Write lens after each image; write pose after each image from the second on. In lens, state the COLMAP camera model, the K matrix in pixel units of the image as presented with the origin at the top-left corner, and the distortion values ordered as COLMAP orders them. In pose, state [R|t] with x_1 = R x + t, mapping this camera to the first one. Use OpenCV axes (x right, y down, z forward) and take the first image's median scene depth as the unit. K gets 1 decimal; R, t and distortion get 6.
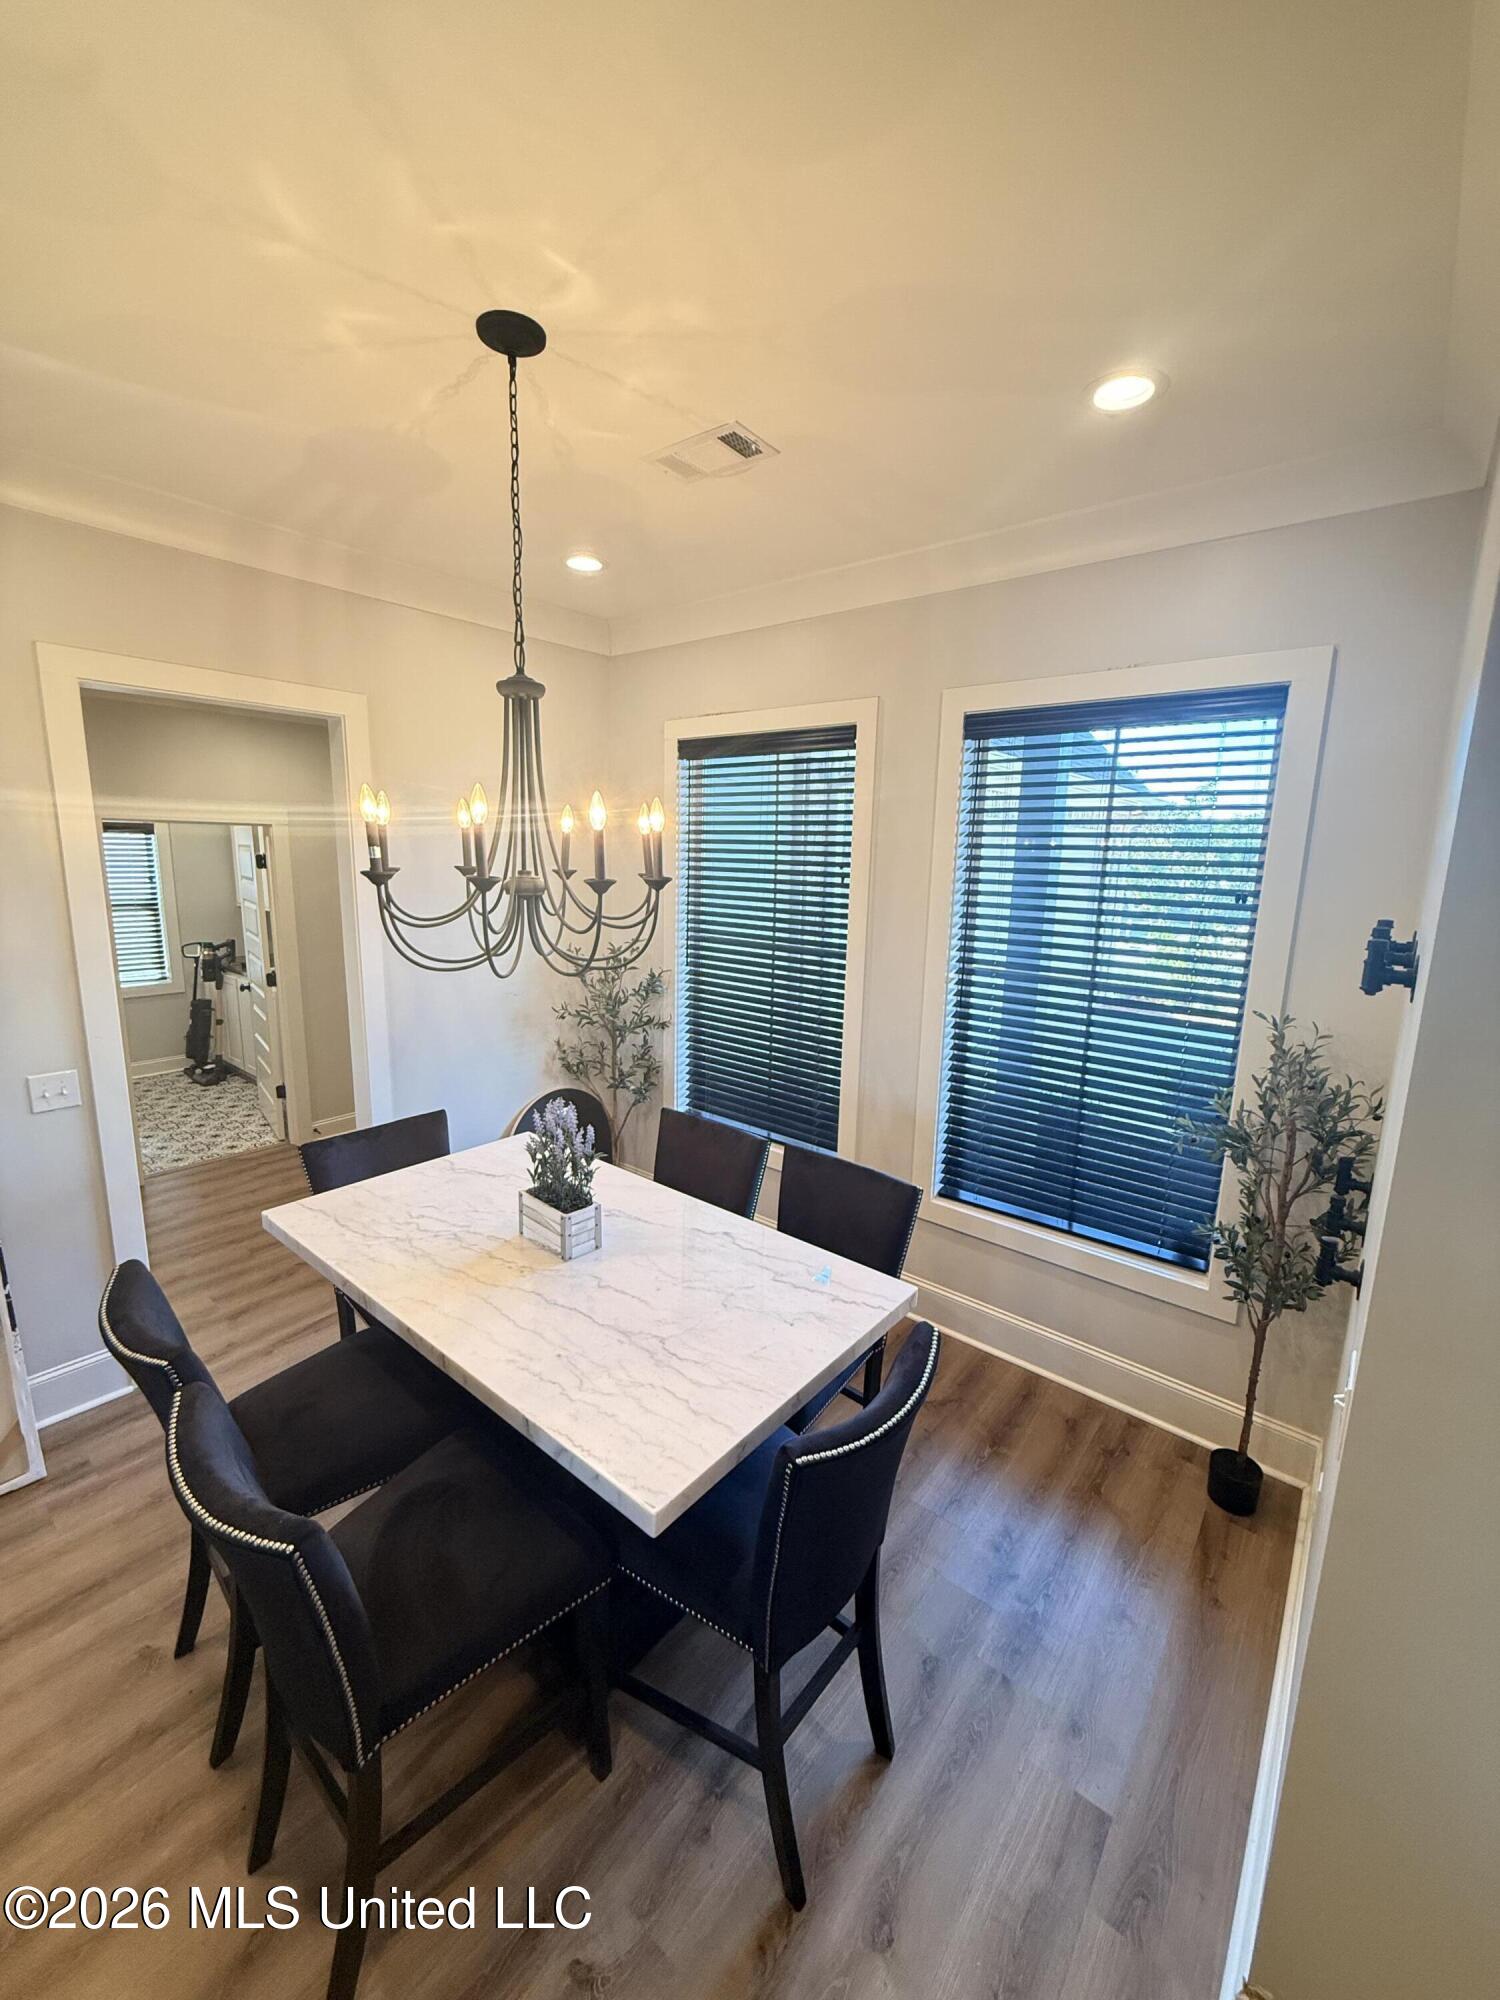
lens RADIAL K [[795.3, 0, 750.0], [0, 795.3, 991.1], [0, 0, 1]] dist [-0.000304, -0.000008]
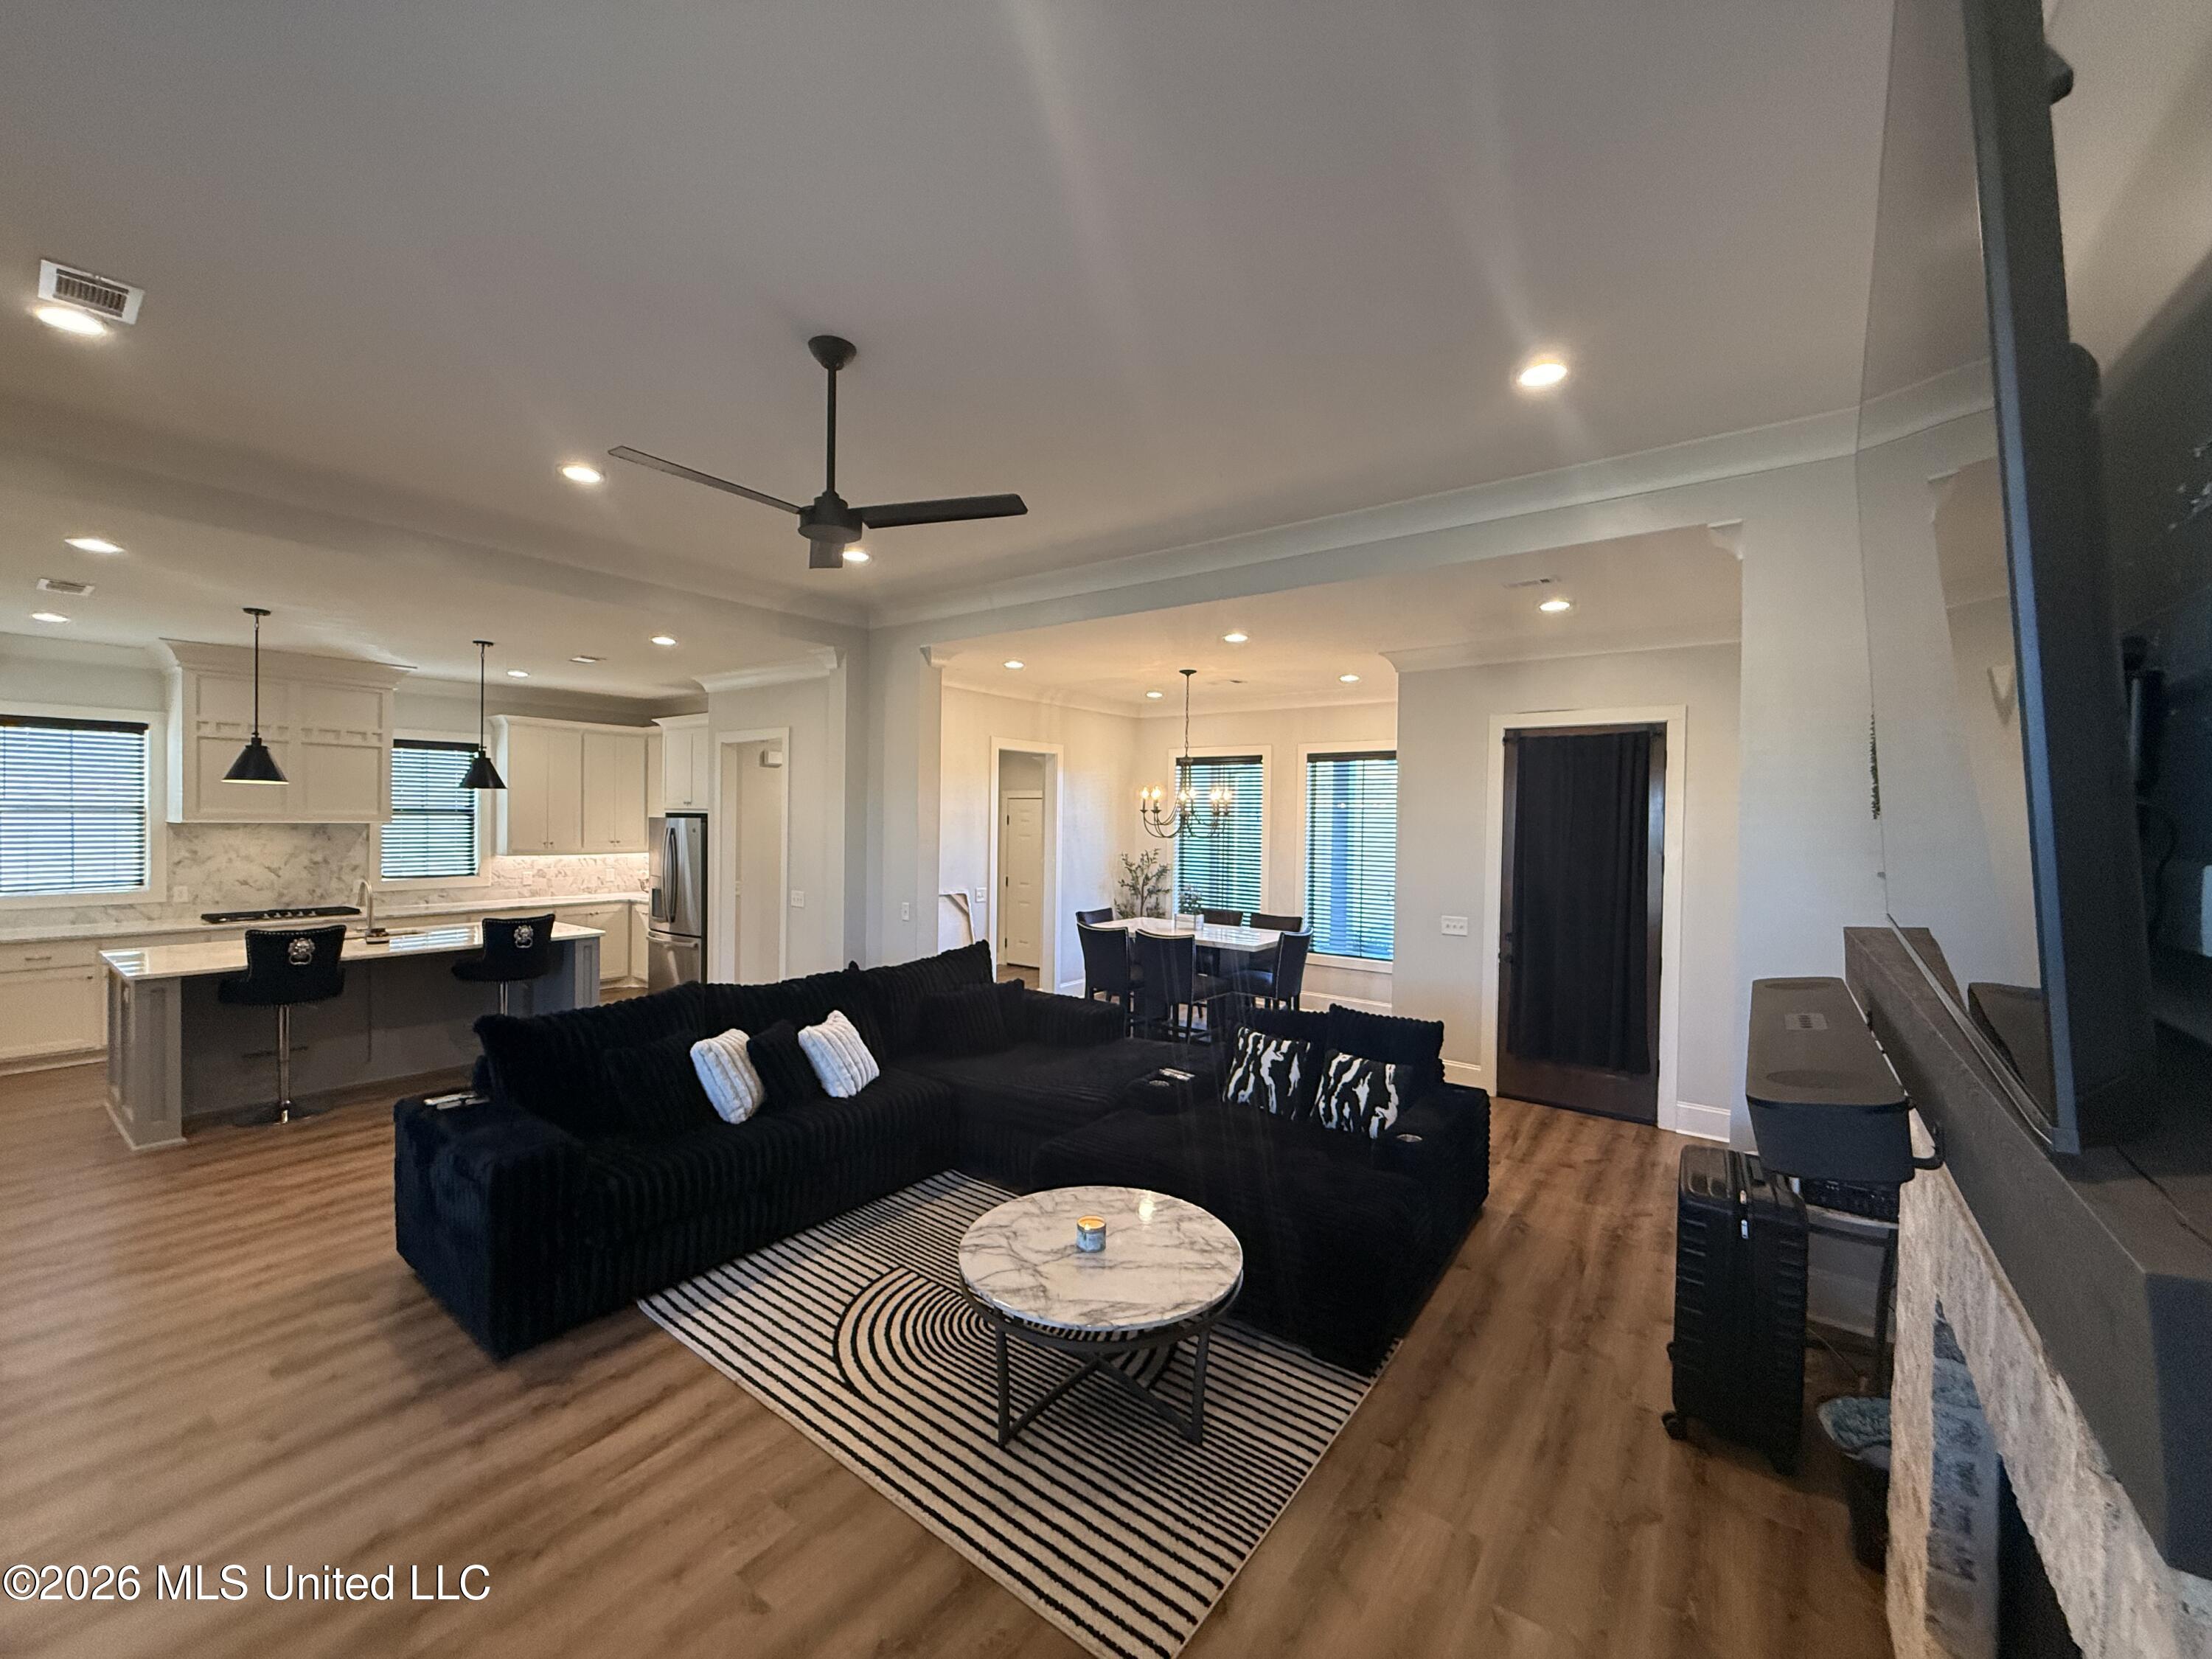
lens RADIAL K [[879.6, 0, 1104.6], [0, 879.6, 829.1], [0, 0, 1]] dist [-0.000304, -0.000008]
pose [[0.999422, -0.002224, 0.033937, -0.361023], [0.007827, 0.986119, -0.165856, 0.269840], [-0.033097, 0.166026, 0.985566, -1.311434]]
